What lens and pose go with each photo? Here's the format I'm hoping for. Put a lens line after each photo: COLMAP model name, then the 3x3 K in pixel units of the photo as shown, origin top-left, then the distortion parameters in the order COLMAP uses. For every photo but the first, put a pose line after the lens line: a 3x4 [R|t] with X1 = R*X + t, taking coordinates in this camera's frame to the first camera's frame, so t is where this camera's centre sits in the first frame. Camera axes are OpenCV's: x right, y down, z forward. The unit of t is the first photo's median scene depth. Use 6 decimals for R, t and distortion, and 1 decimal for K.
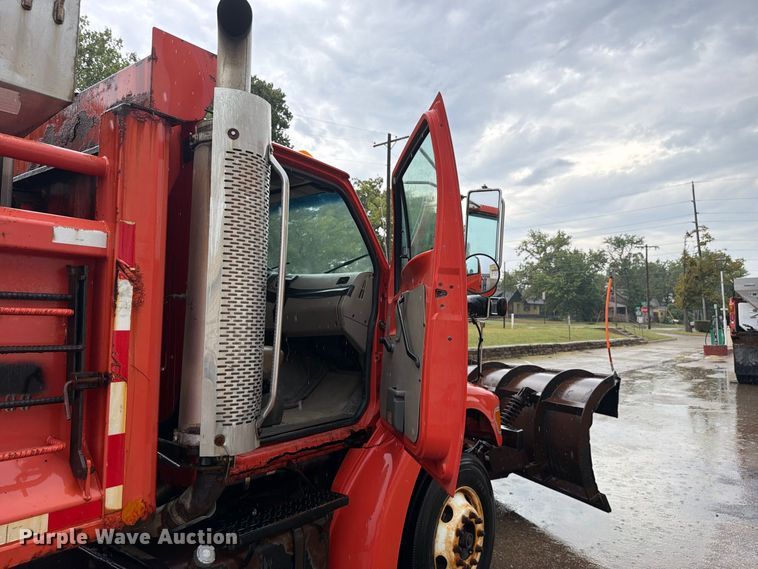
lens RADIAL K [[533.8, 0, 379.0], [0, 533.8, 284.5], [0, 0, 1]] dist [0.078557, -0.106829]
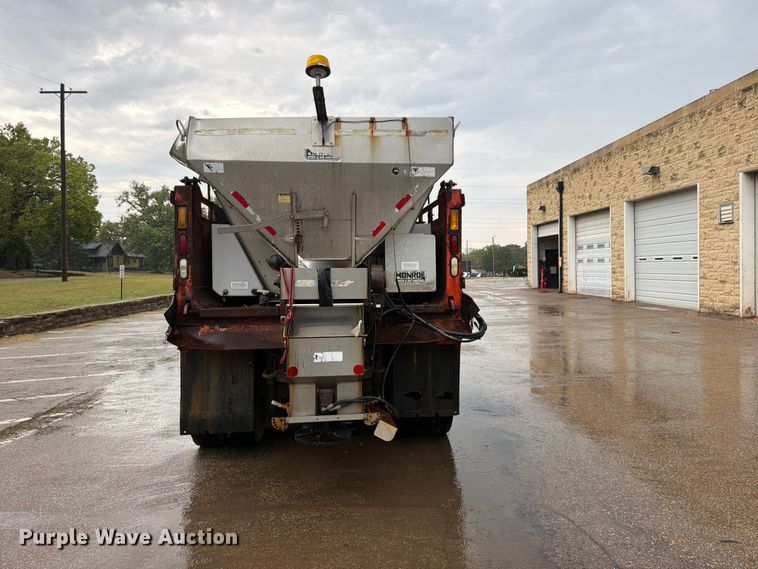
lens RADIAL K [[545.0, 0, 379.0], [0, 545.0, 284.5], [0, 0, 1]] dist [0.001318, -0.001138]
pose [[0.733596, -0.030731, 0.678890, -0.175617], [-0.027972, 0.996765, 0.075346, -0.003368], [-0.679009, -0.074263, 0.730364, -0.111370]]
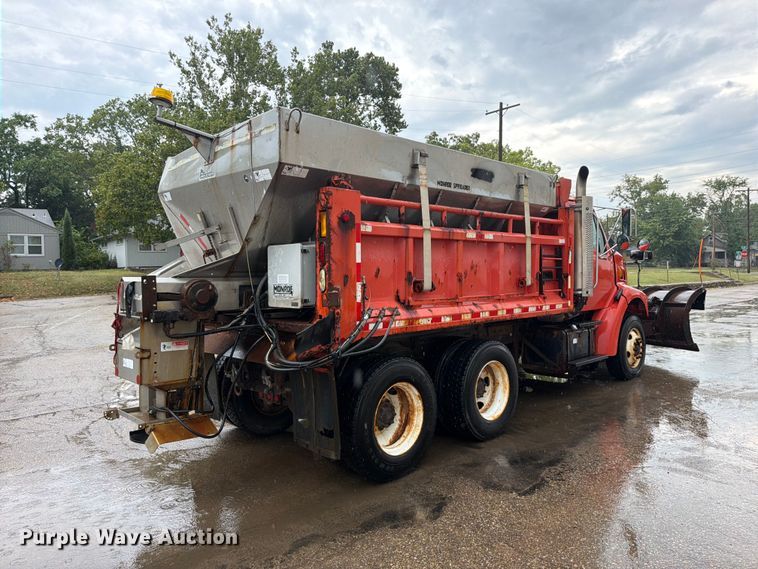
lens RADIAL K [[539.7, 0, 379.0], [0, 539.7, 284.5], [0, 0, 1]] dist [-0.006232, -0.003288]
pose [[0.989257, -0.013889, -0.145526, -0.053273], [0.027148, 0.995614, 0.089529, -0.006599], [0.143644, -0.092517, 0.985295, -0.131421]]
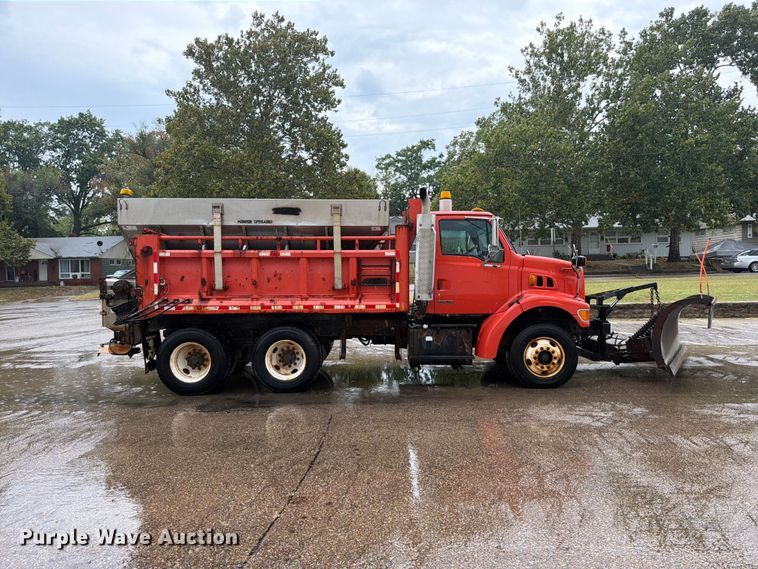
lens RADIAL K [[522.7, 0, 379.0], [0, 522.7, 284.5], [0, 0, 1]] dist [0.069427, -0.065620]
pose [[0.616600, 0.019235, -0.787041, 0.127368], [0.062949, 0.995296, 0.073641, -0.006552], [0.784756, -0.094950, 0.612489, -0.082831]]
